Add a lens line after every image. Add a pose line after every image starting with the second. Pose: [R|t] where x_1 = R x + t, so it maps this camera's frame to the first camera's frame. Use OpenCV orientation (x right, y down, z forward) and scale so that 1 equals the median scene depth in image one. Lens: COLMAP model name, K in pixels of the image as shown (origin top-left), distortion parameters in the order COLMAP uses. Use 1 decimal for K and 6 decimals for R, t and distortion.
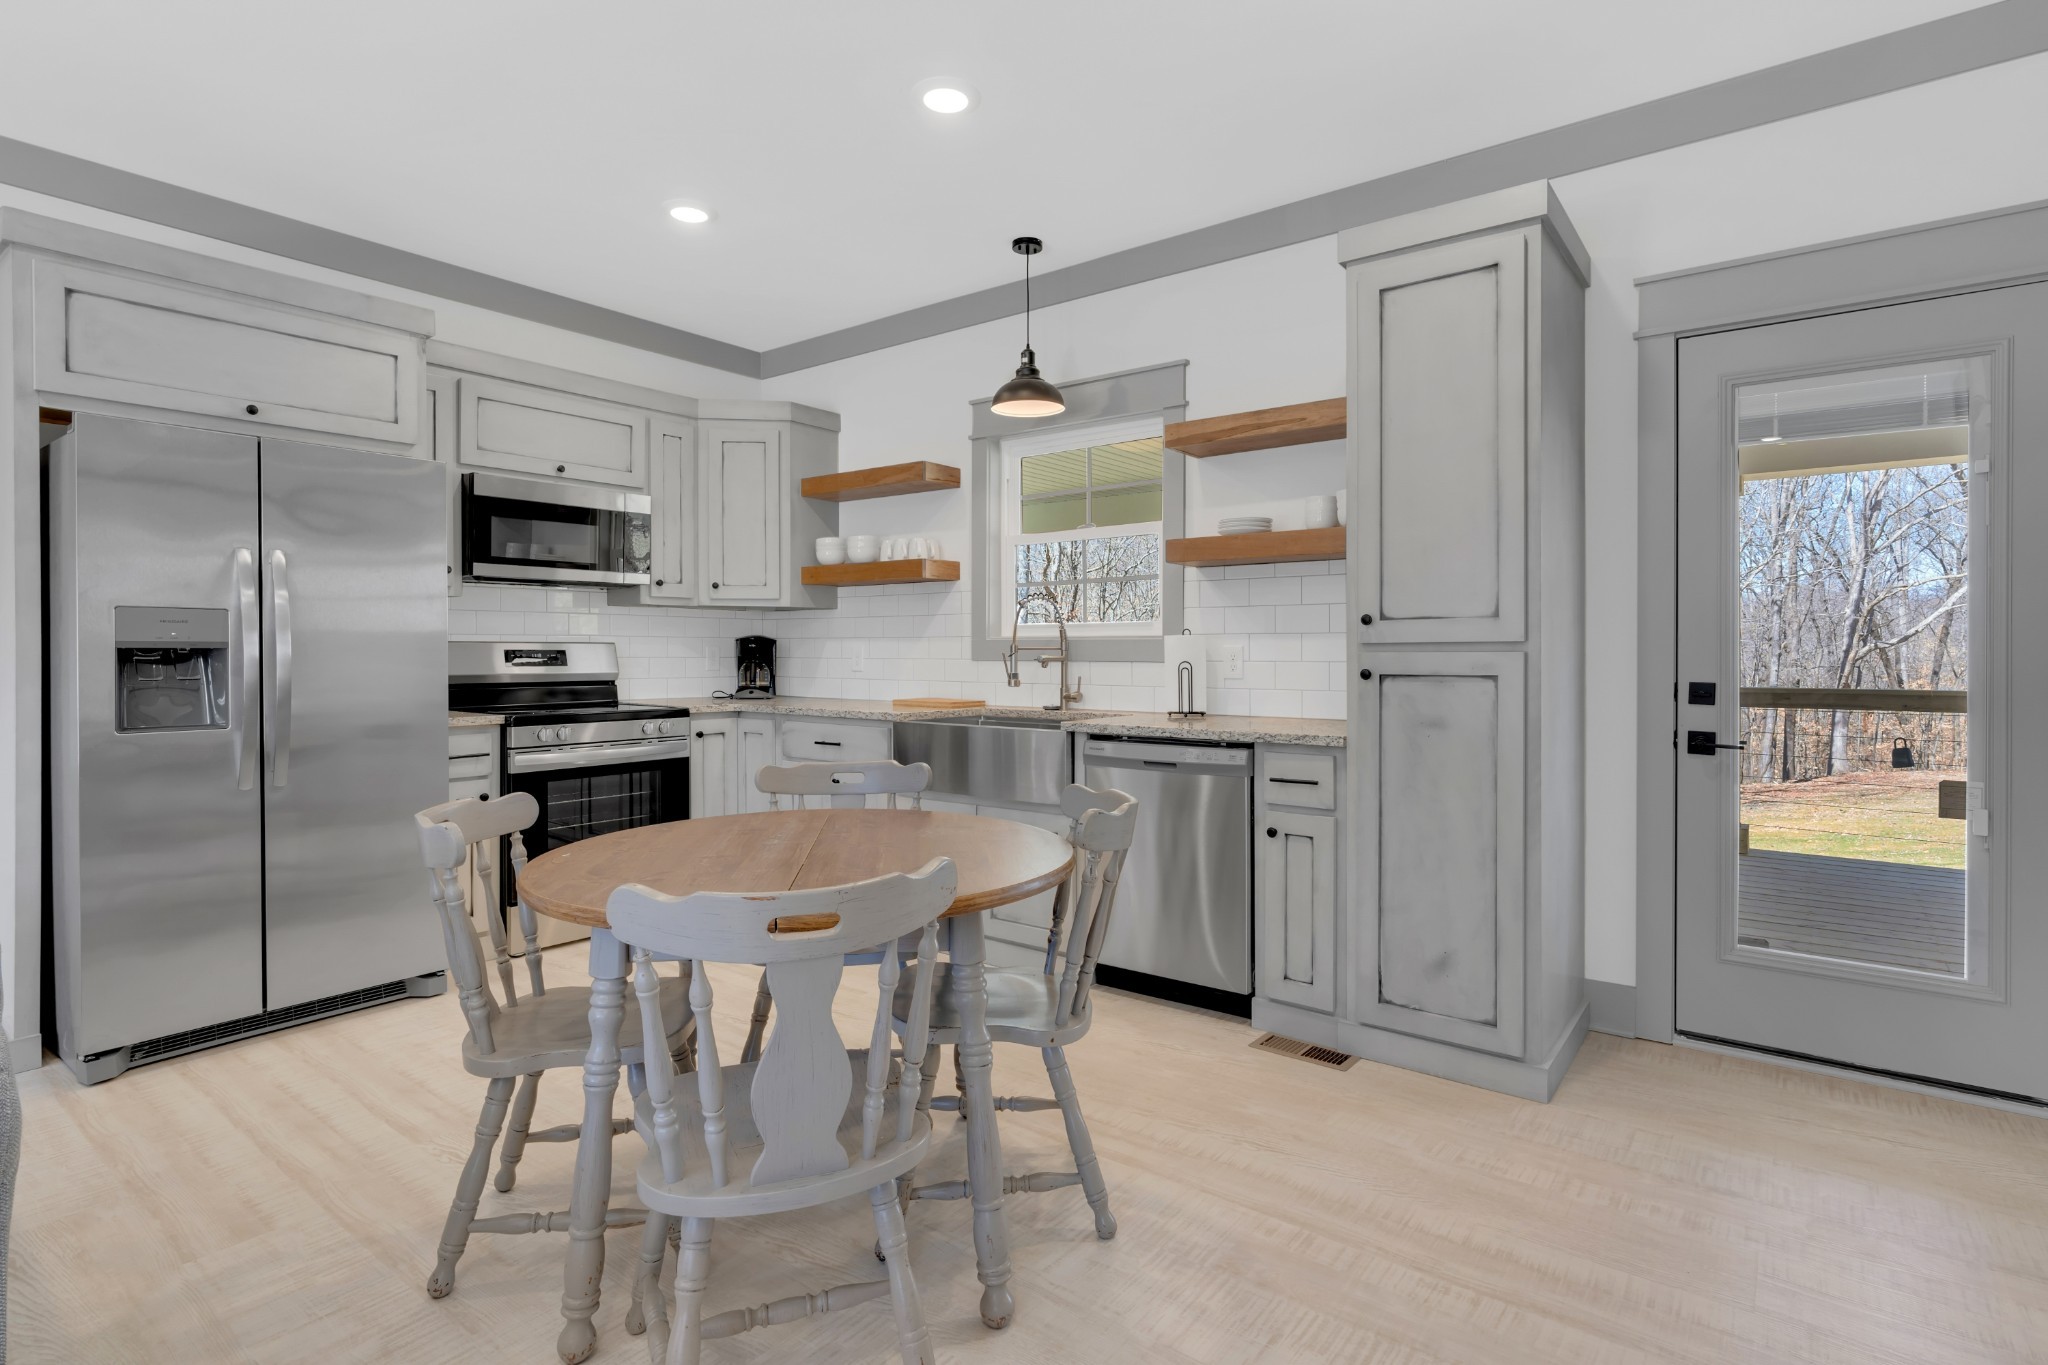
lens RADIAL K [[1022.0, 0, 1027.1], [0, 1022.0, 656.9], [0, 0, 1]] dist [-0.003948, 0.000296]
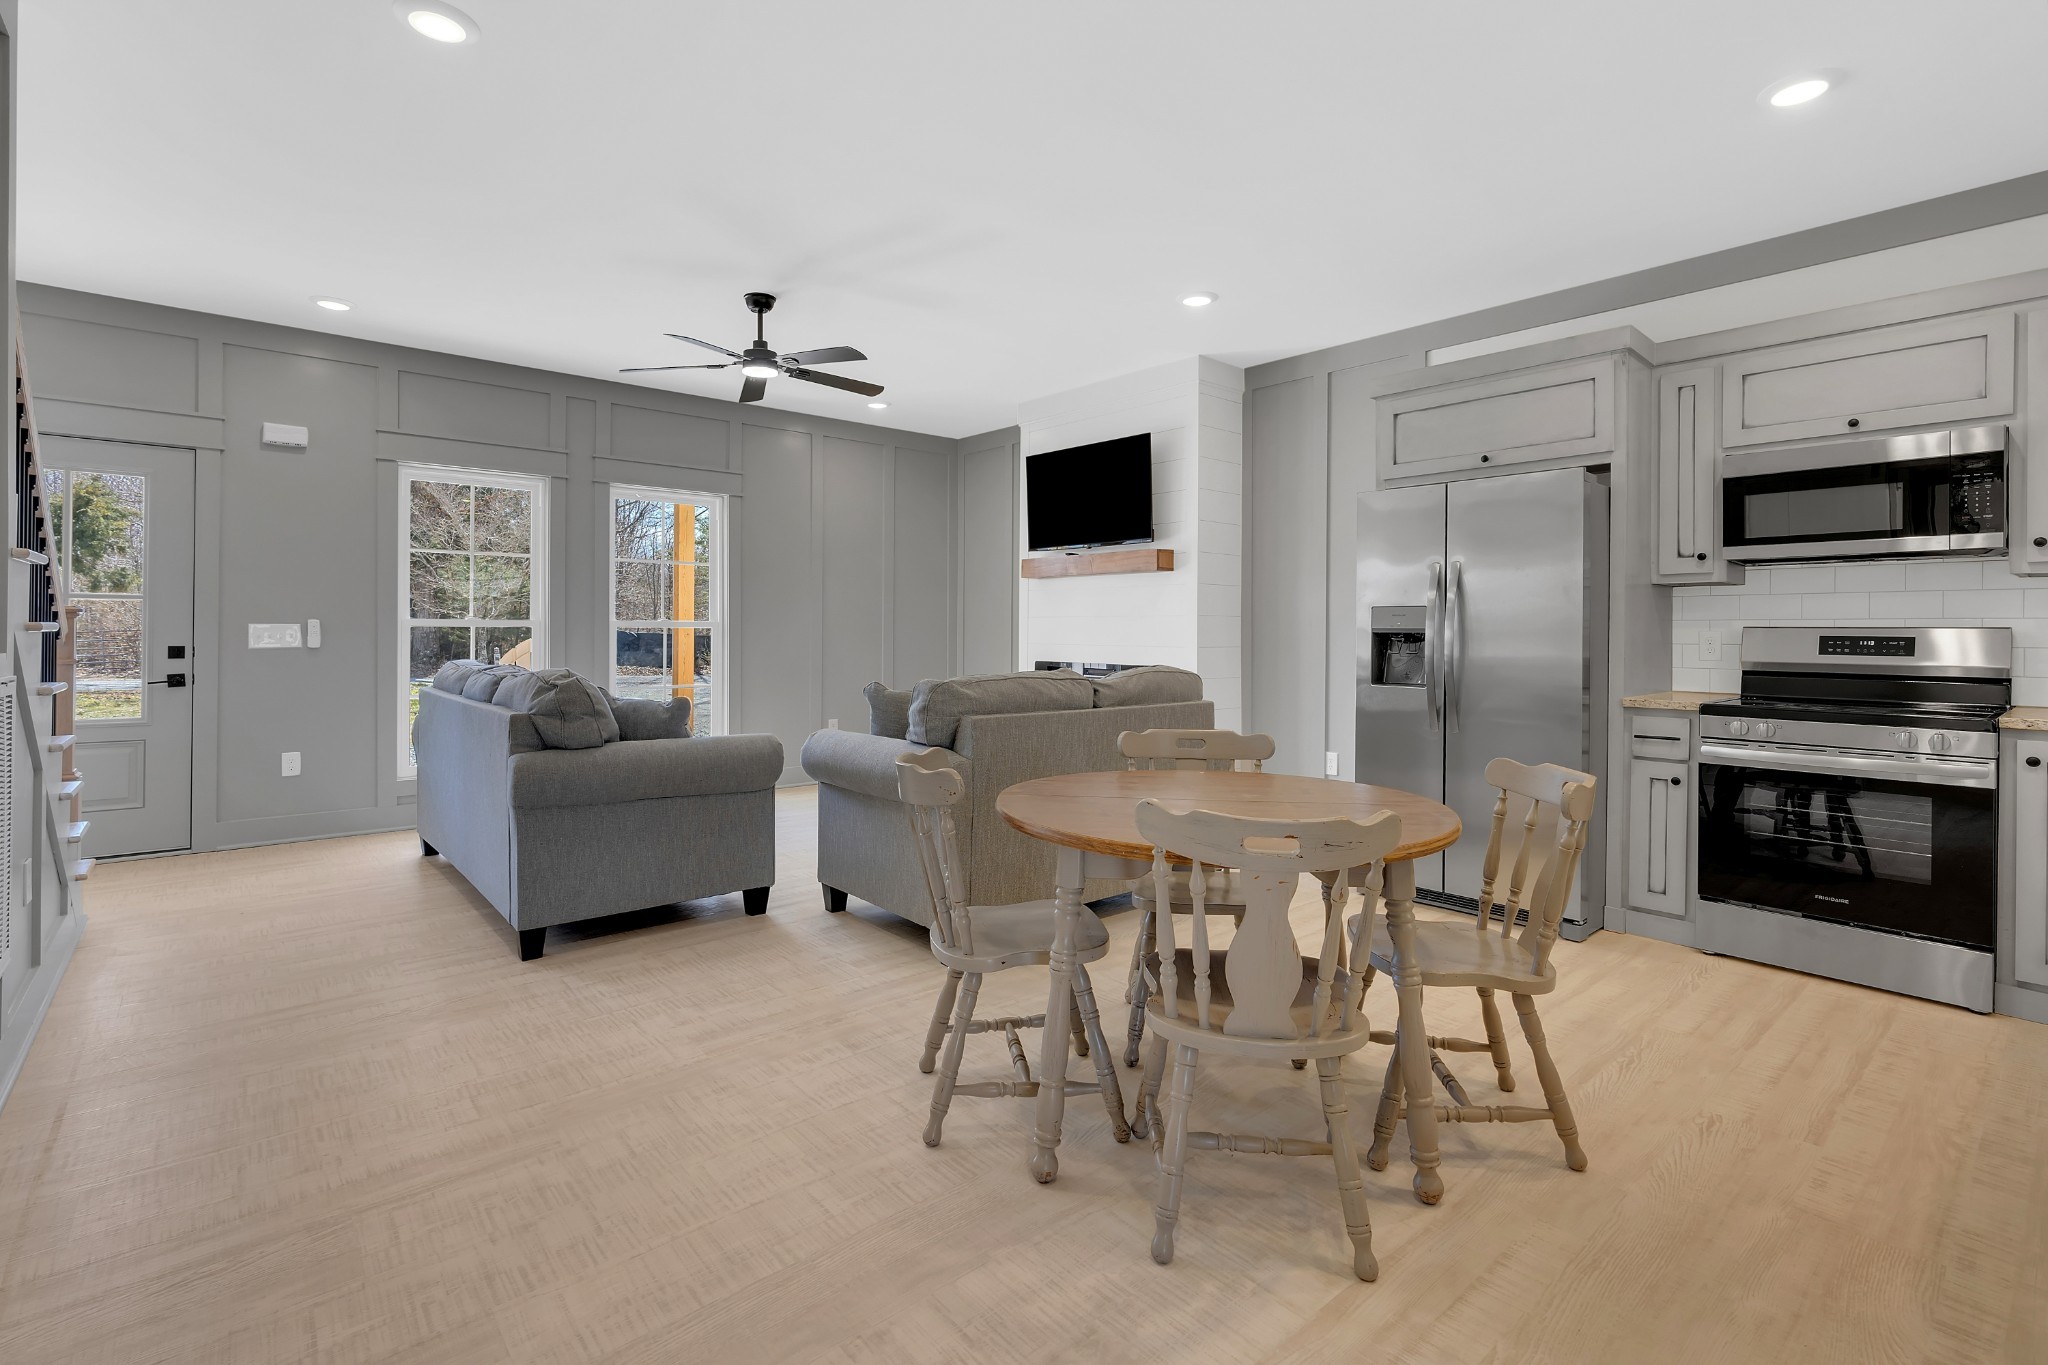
lens RADIAL K [[935.0, 0, 1029.3], [0, 935.0, 628.5], [0, 0, 1]] dist [-0.002476, -0.000091]
pose [[-0.198696, -0.001553, -0.980060, 0.469119], [-0.012023, 0.999927, 0.000853, -0.006328], [0.979987, 0.011953, -0.198700, 0.518729]]
